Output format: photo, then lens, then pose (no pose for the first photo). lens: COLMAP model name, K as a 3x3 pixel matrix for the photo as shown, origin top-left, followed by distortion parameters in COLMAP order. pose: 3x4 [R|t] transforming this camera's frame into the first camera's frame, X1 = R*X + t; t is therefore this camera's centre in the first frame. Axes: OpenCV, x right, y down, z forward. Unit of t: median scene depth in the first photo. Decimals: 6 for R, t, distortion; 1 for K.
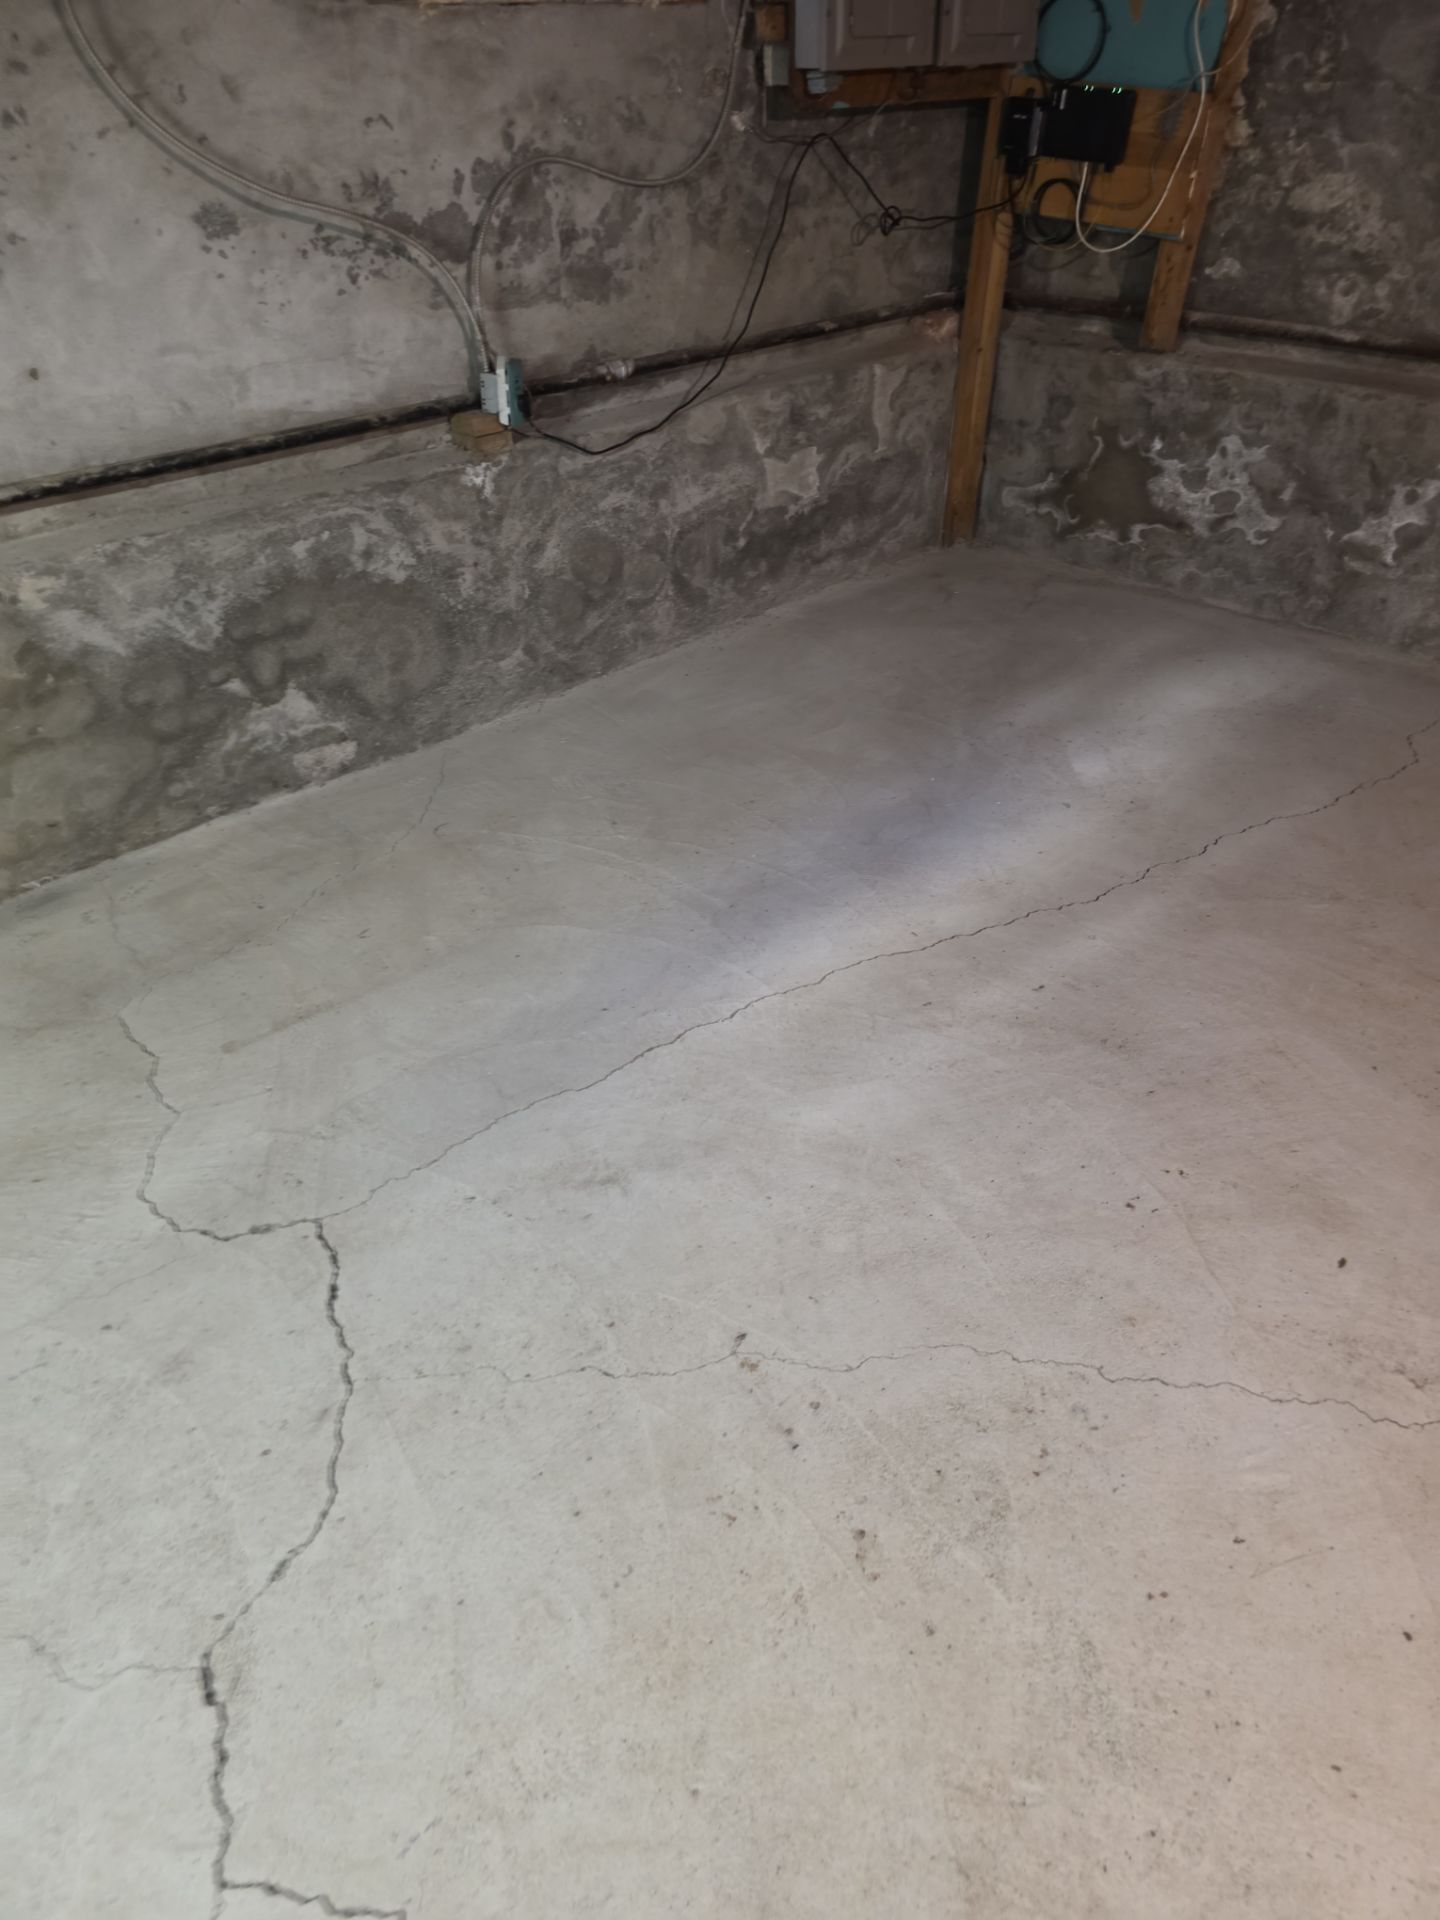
lens RADIAL K [[1317.5, 0, 720.0], [0, 1317.5, 960.0], [0, 0, 1]] dist [0.065858, -0.057666]
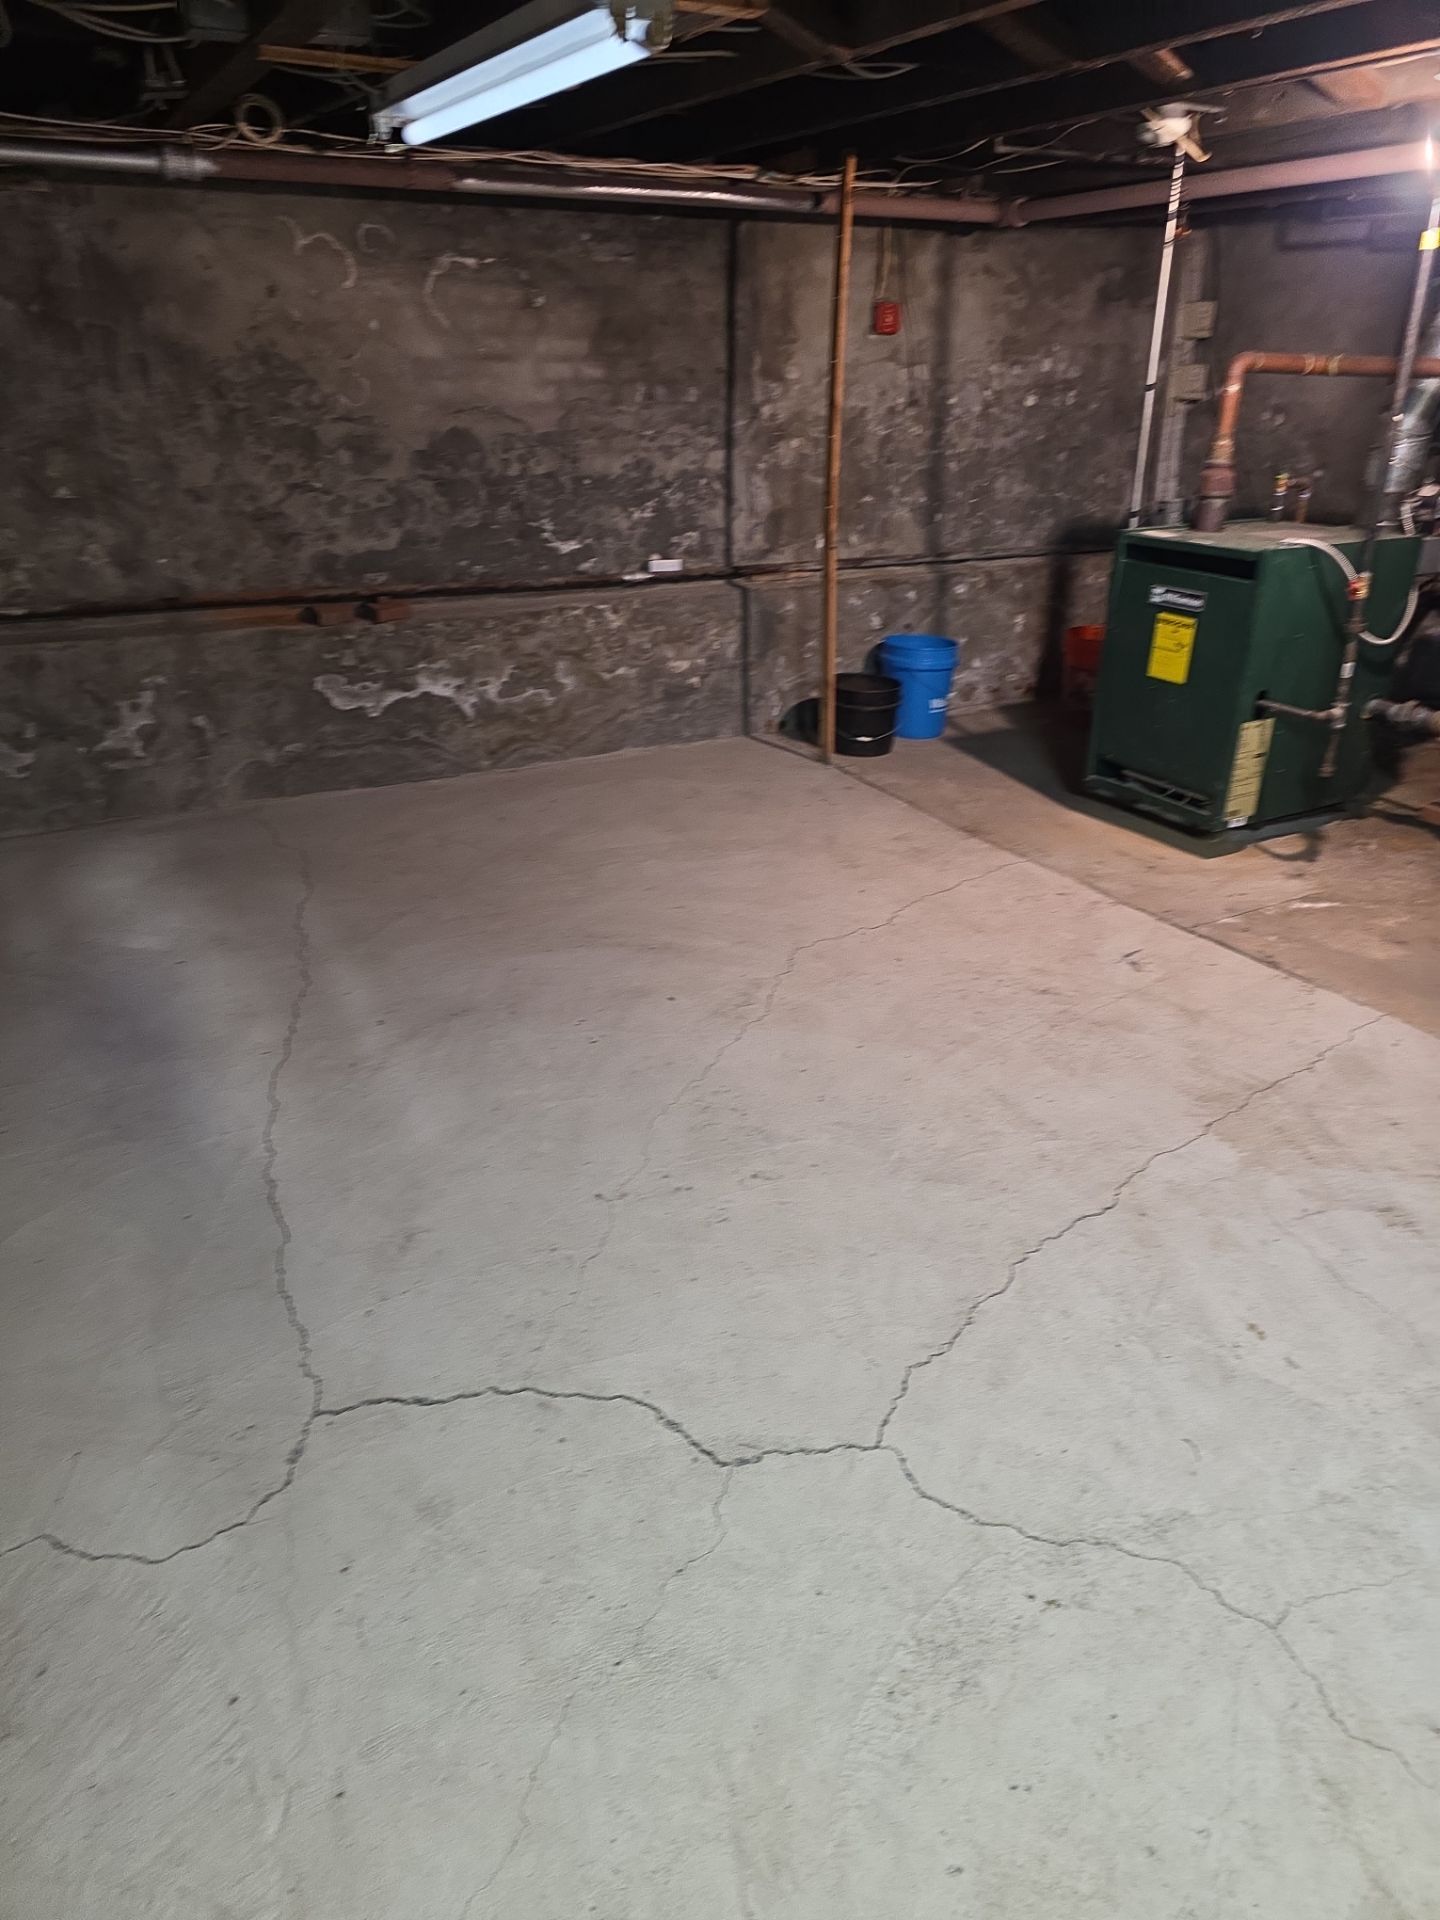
lens RADIAL K [[1317.5, 0, 720.0], [0, 1317.5, 960.0], [0, 0, 1]] dist [0.065858, -0.057666]
pose [[0.237625, -0.375188, 0.895974, -0.875280], [0.545509, 0.814745, 0.196496, -0.108682], [-0.803713, 0.442070, 0.398272, 0.139880]]
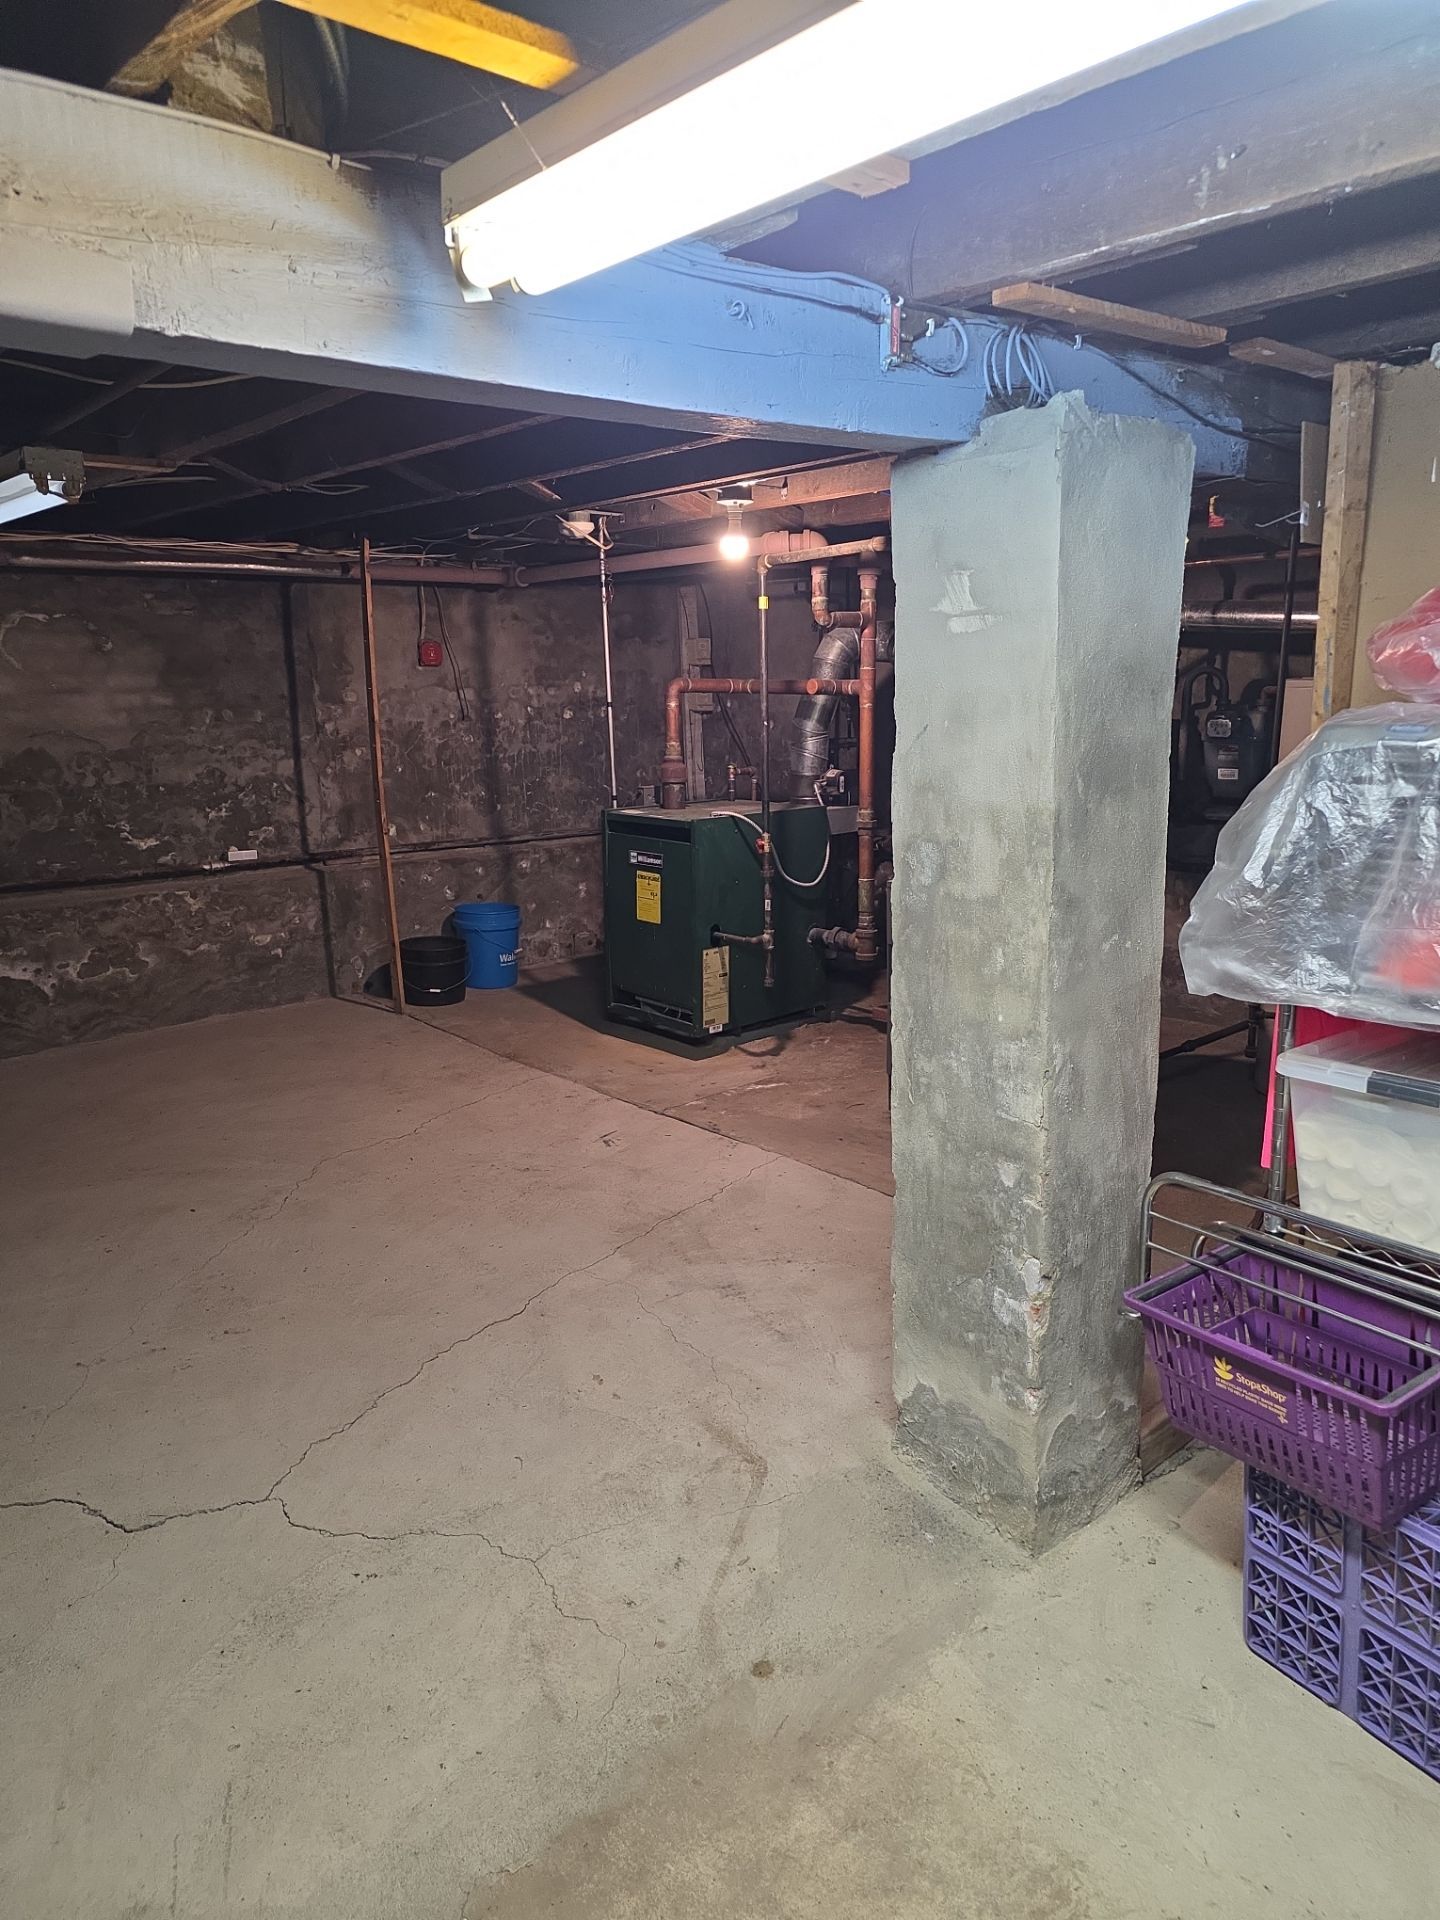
lens RADIAL K [[1299.7, 0, 720.0], [0, 1299.7, 960.0], [0, 0, 1]] dist [0.090332, -0.128114]
pose [[0.014192, -0.188385, 0.981993, -1.152254], [0.584942, 0.798073, 0.144648, 0.072738], [-0.810951, 0.572356, 0.121520, -0.129571]]
